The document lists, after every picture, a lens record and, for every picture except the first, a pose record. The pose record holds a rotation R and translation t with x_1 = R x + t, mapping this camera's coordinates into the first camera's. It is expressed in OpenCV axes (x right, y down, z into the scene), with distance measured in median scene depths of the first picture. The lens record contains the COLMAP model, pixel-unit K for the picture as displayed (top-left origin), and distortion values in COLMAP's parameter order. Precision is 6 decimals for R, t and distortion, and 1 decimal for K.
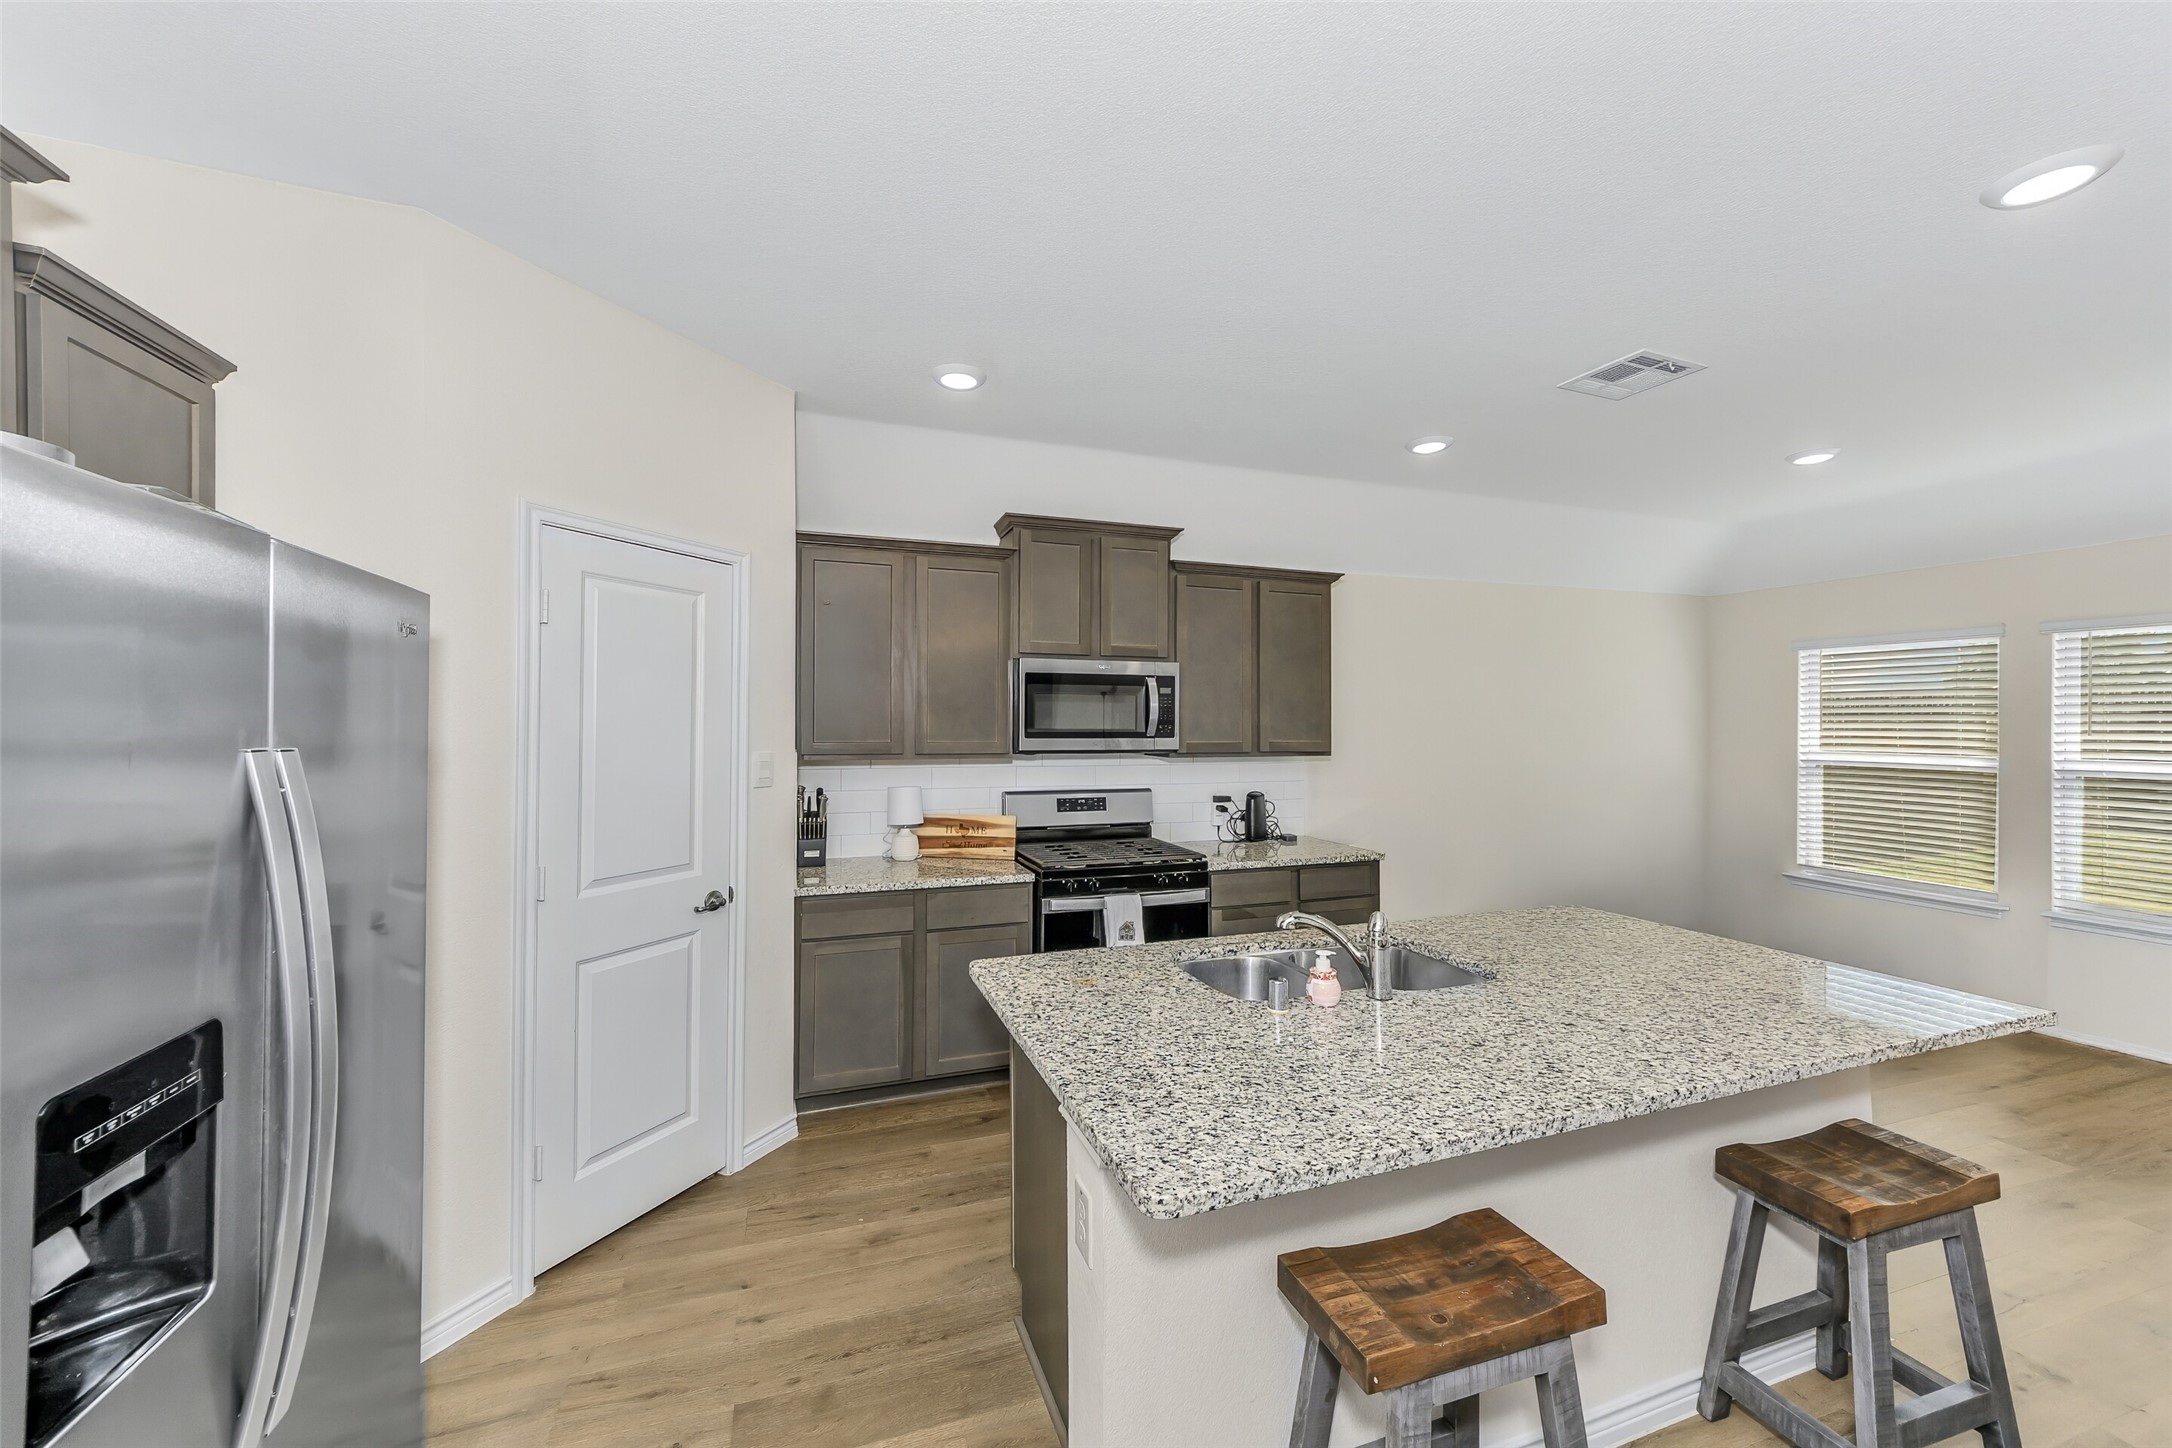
lens RADIAL K [[811.4, 0, 1076.8], [0, 811.4, 706.1], [0, 0, 1]] dist [-0.000614, -0.000156]
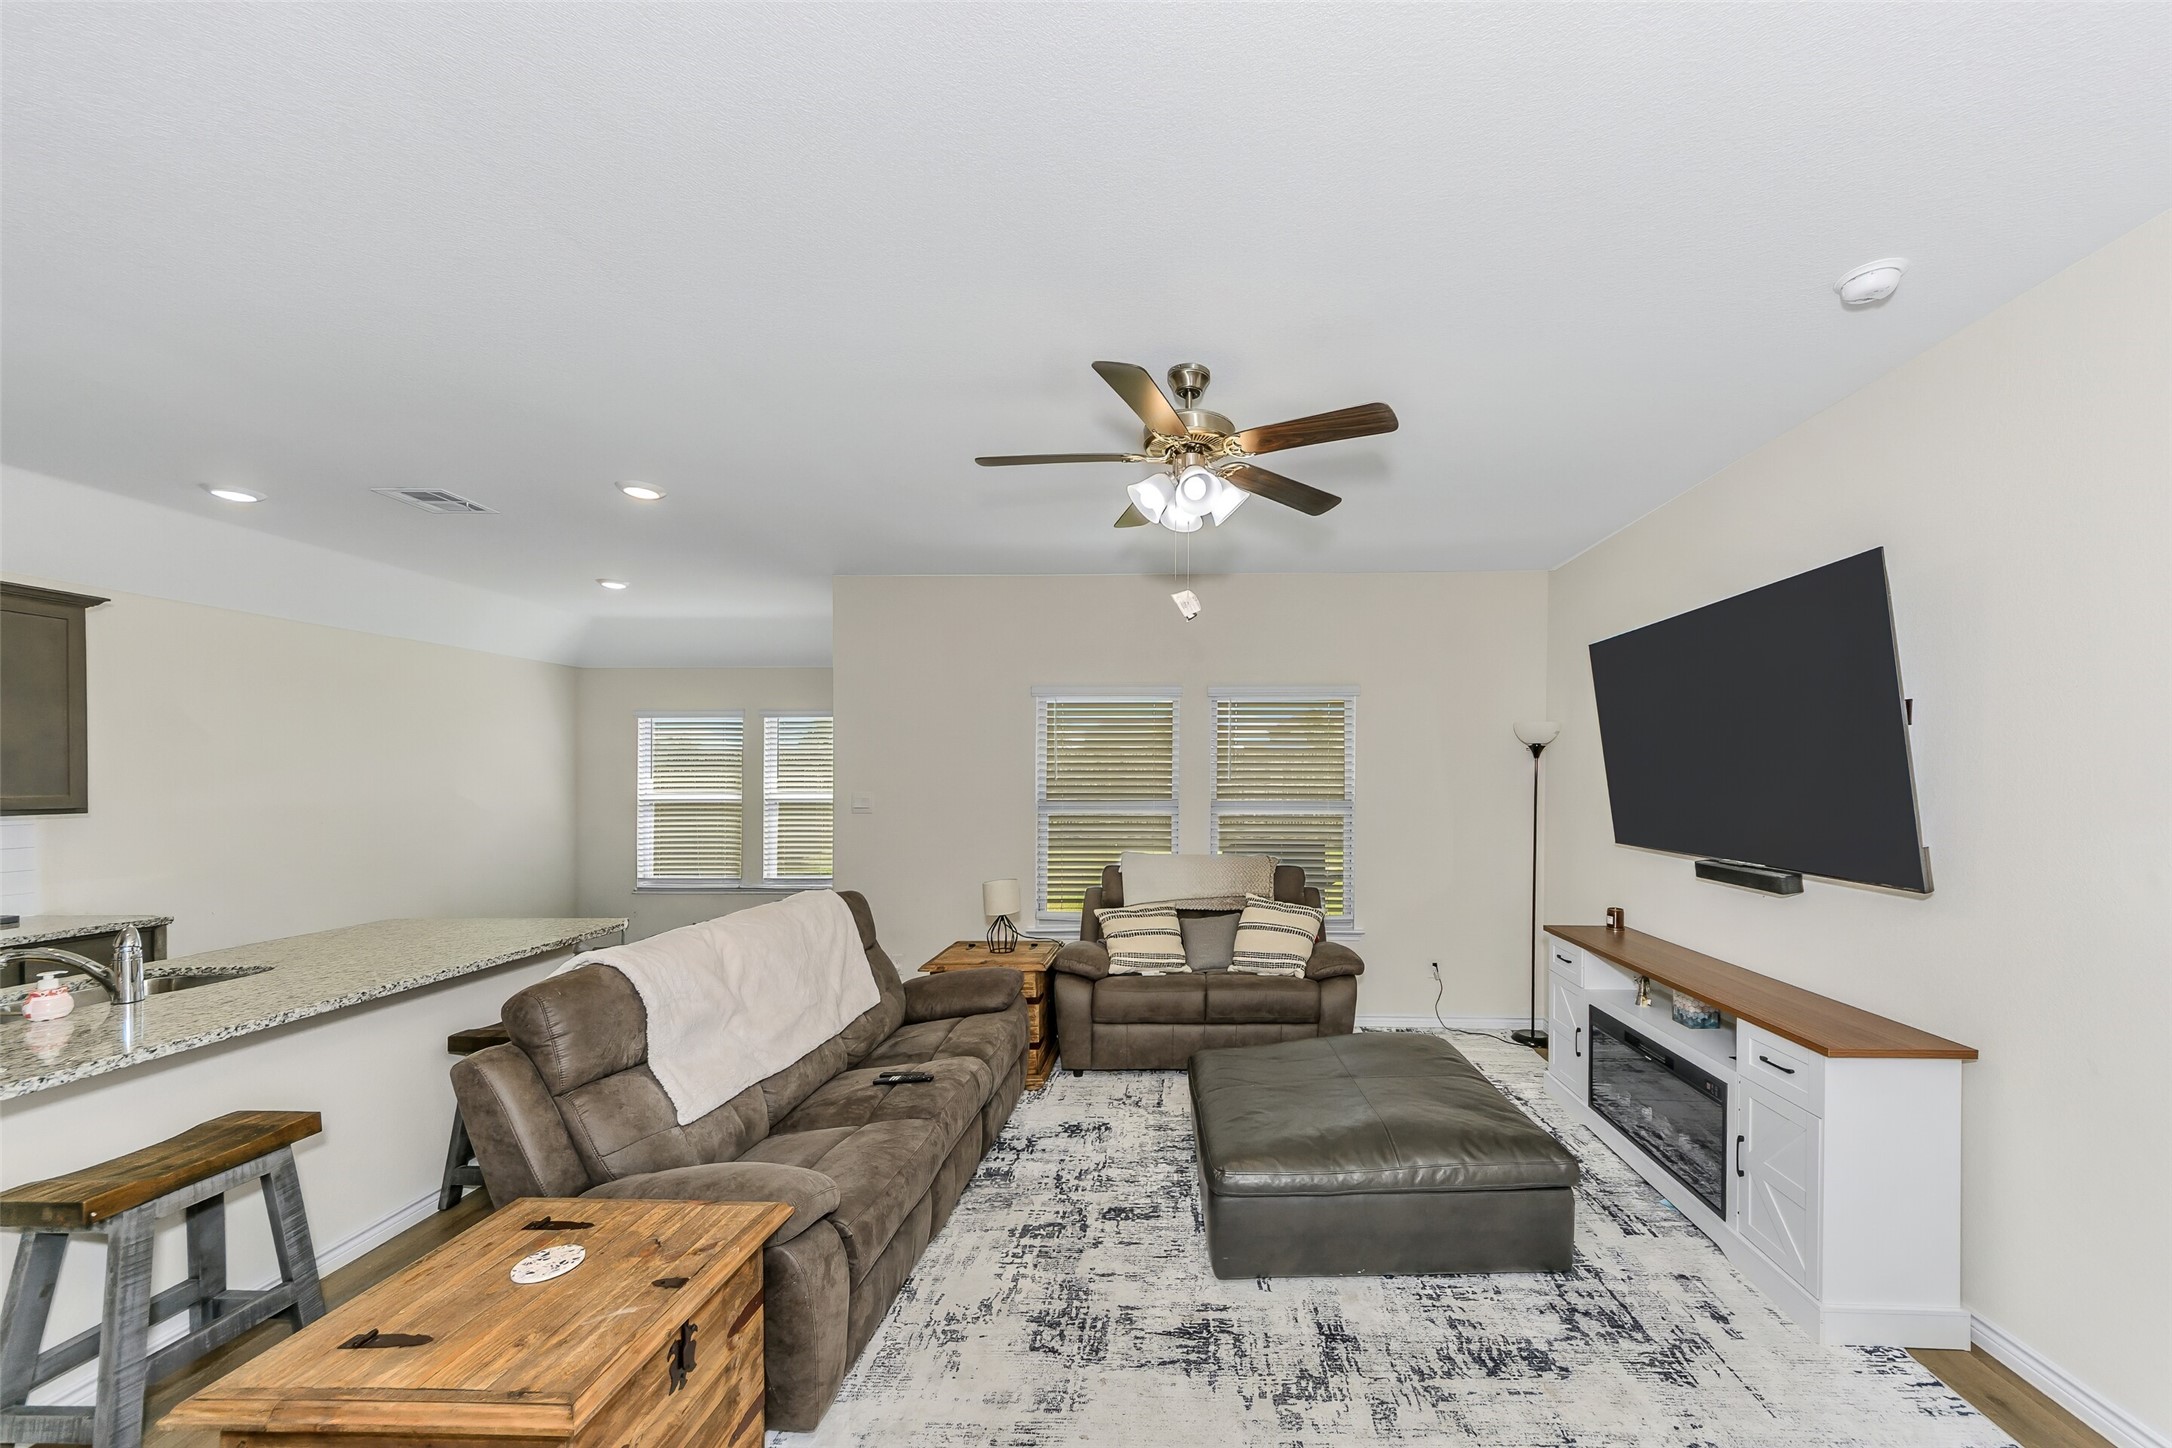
lens RADIAL K [[834.9, 0, 1178.4], [0, 834.9, 774.4], [0, 0, 1]] dist [-0.000048, -0.000192]
pose [[0.356582, -0.009570, 0.934215, -0.103456], [-0.004252, 0.999921, 0.011866, 0.005143], [-0.934254, -0.008204, 0.356513, -0.420842]]
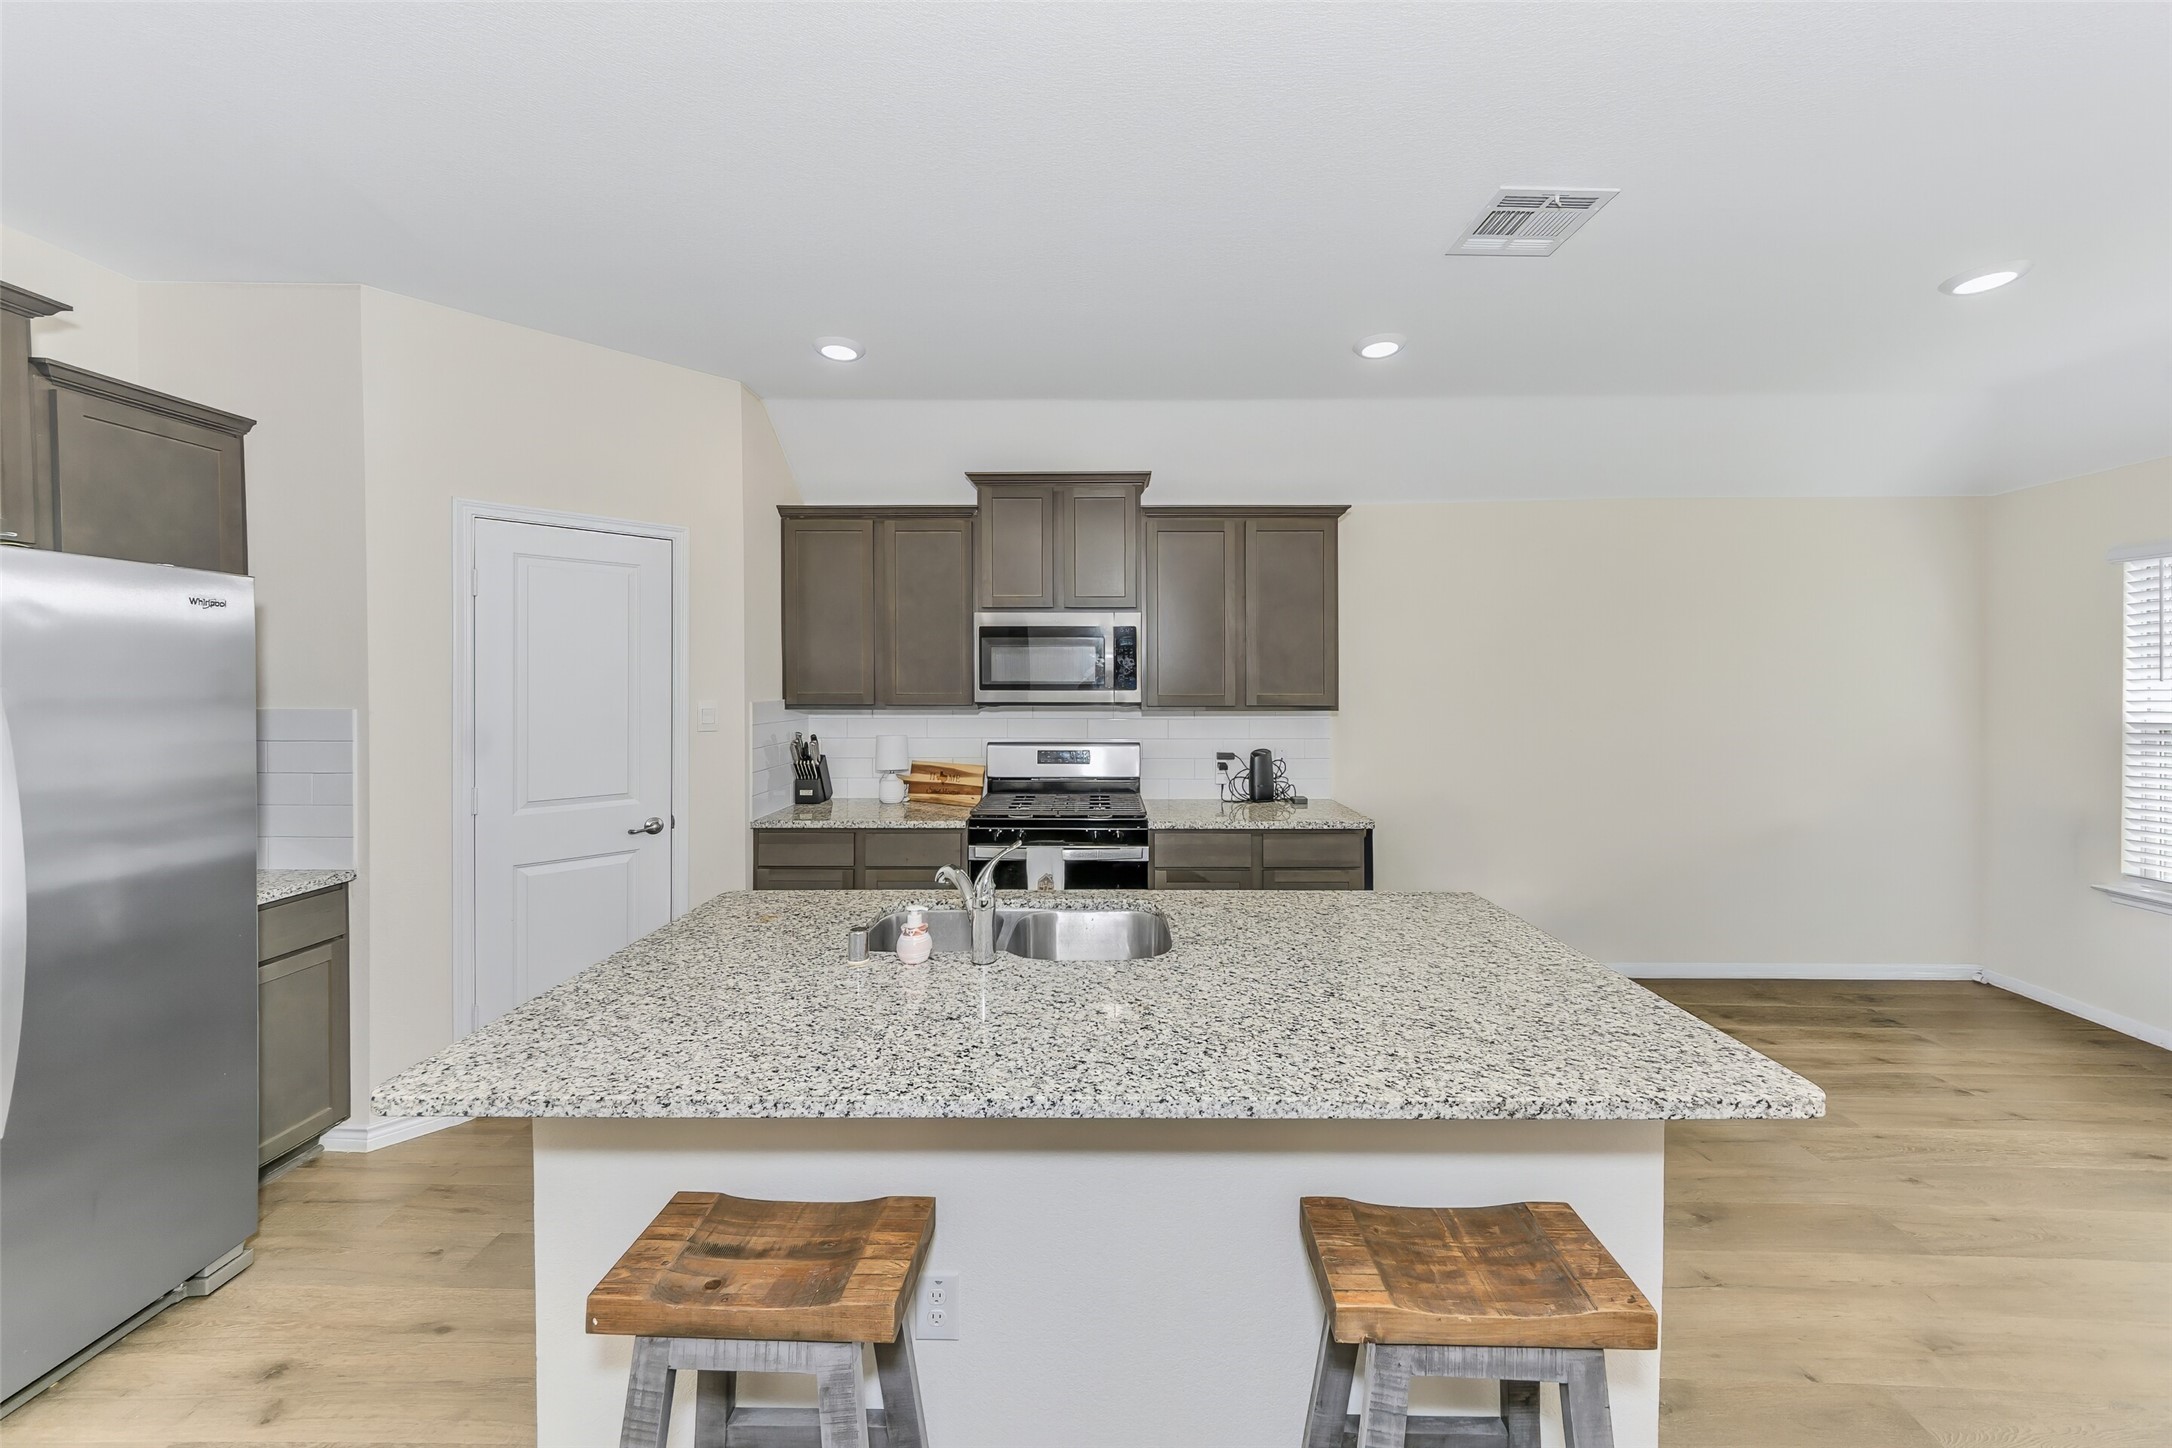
lens RADIAL K [[791.3, 0, 1090.5], [0, 791.3, 684.0], [0, 0, 1]] dist [0.000187, -0.000016]
pose [[0.940653, -0.003867, -0.339349, 0.399750], [0.011501, 0.999724, 0.020486, 0.012204], [0.339176, -0.023173, 0.940437, 0.098671]]
